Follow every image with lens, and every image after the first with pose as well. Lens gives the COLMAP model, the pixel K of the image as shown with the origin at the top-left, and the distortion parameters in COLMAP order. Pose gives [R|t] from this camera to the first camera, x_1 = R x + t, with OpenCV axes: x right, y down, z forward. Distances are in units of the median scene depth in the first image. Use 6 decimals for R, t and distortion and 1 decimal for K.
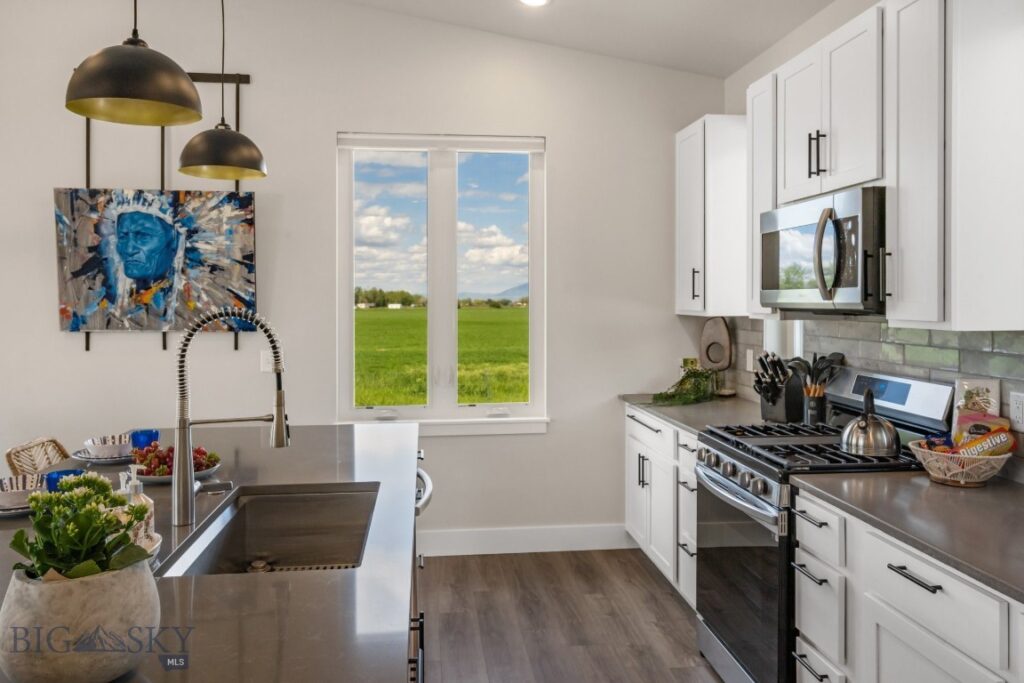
lens RADIAL K [[776.7, 0, 512.3], [0, 776.7, 299.6], [0, 0, 1]] dist [0.003176, 0.000562]
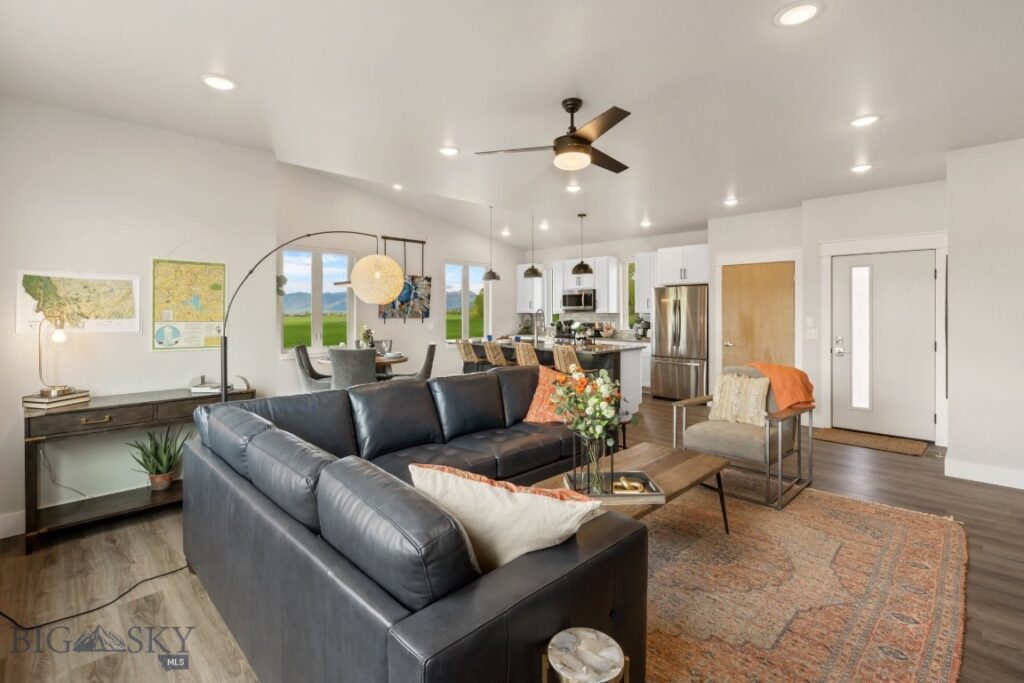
lens RADIAL K [[472.6, 0, 511.3], [0, 472.6, 309.6], [0, 0, 1]] dist [-0.013936, 0.008189]
pose [[0.783627, 0.002695, 0.621226, -1.370732], [0.001330, 0.999981, -0.006017, 0.019023], [-0.621230, 0.005541, 0.783609, -0.862940]]
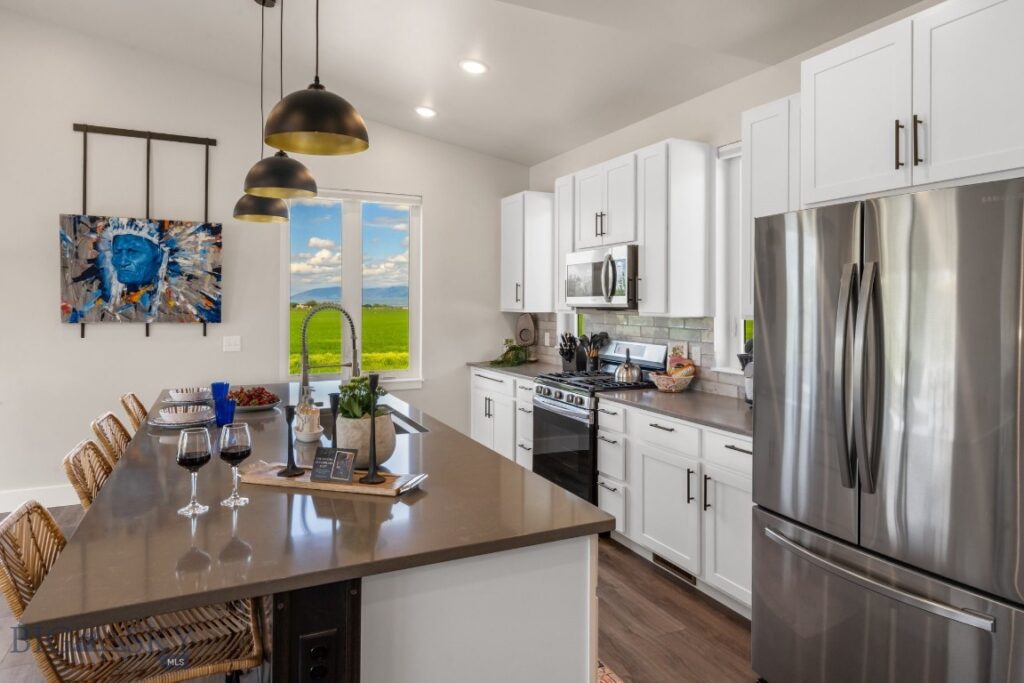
lens RADIAL K [[612.3, 0, 511.2], [0, 612.3, 300.0], [0, 0, 1]] dist [-0.000874, 0.000210]
pose [[0.946144, 0.008444, 0.323636, -0.198594], [-0.006428, 0.999953, -0.007298, 0.004749], [-0.323682, 0.004825, 0.946154, -0.223059]]
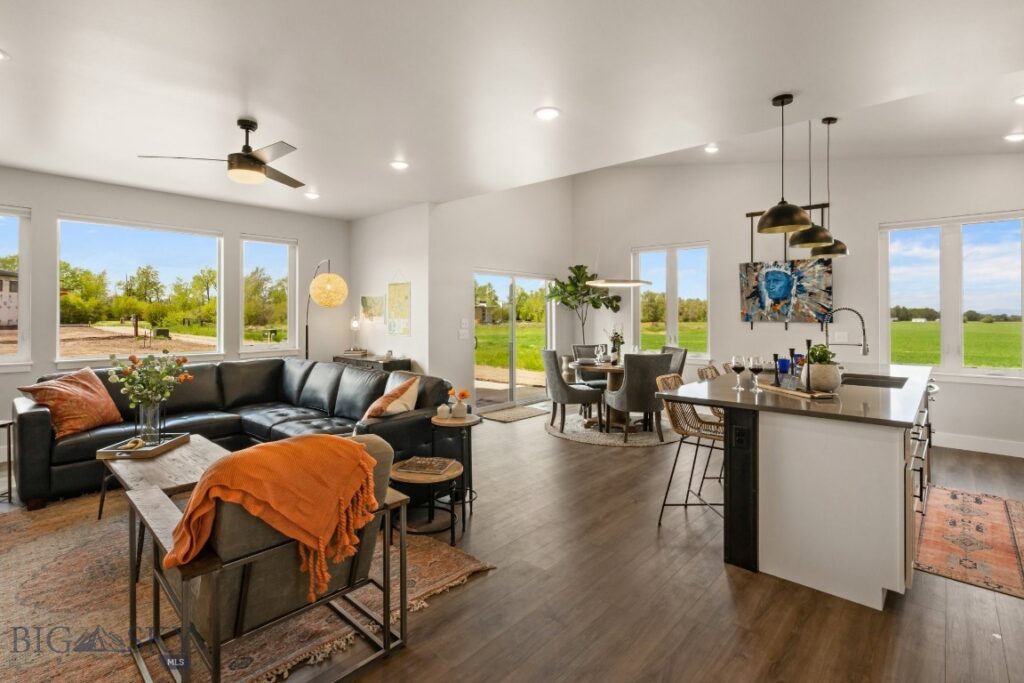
lens RADIAL K [[482.6, 0, 513.1], [0, 482.6, 310.8], [0, 0, 1]] dist [0.002280, 0.000482]
pose [[0.661688, -0.002689, -0.749775, 0.086811], [-0.002907, 0.999977, -0.006152, 0.019074], [0.749774, 0.006251, 0.661664, -0.552712]]
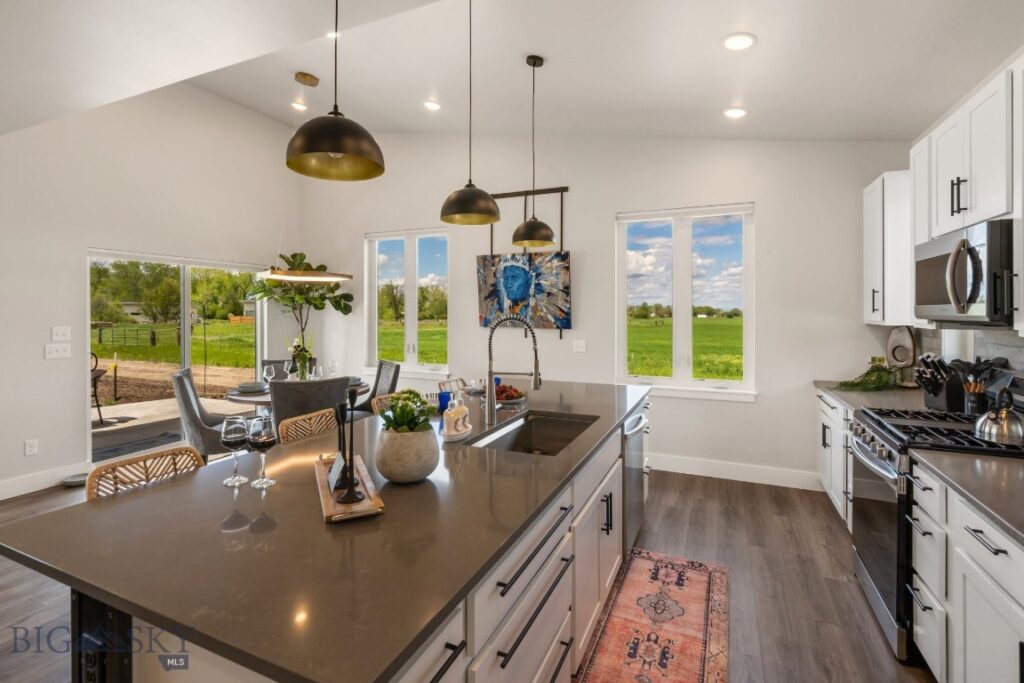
lens RADIAL K [[472.6, 0, 511.3], [0, 472.6, 309.6], [0, 0, 1]] dist [-0.013936, 0.008189]
pose [[0.861246, 0.002198, -0.508184, 0.109130], [-0.004132, 0.999988, -0.002678, -0.000469], [0.508172, 0.004406, 0.861244, -0.007777]]
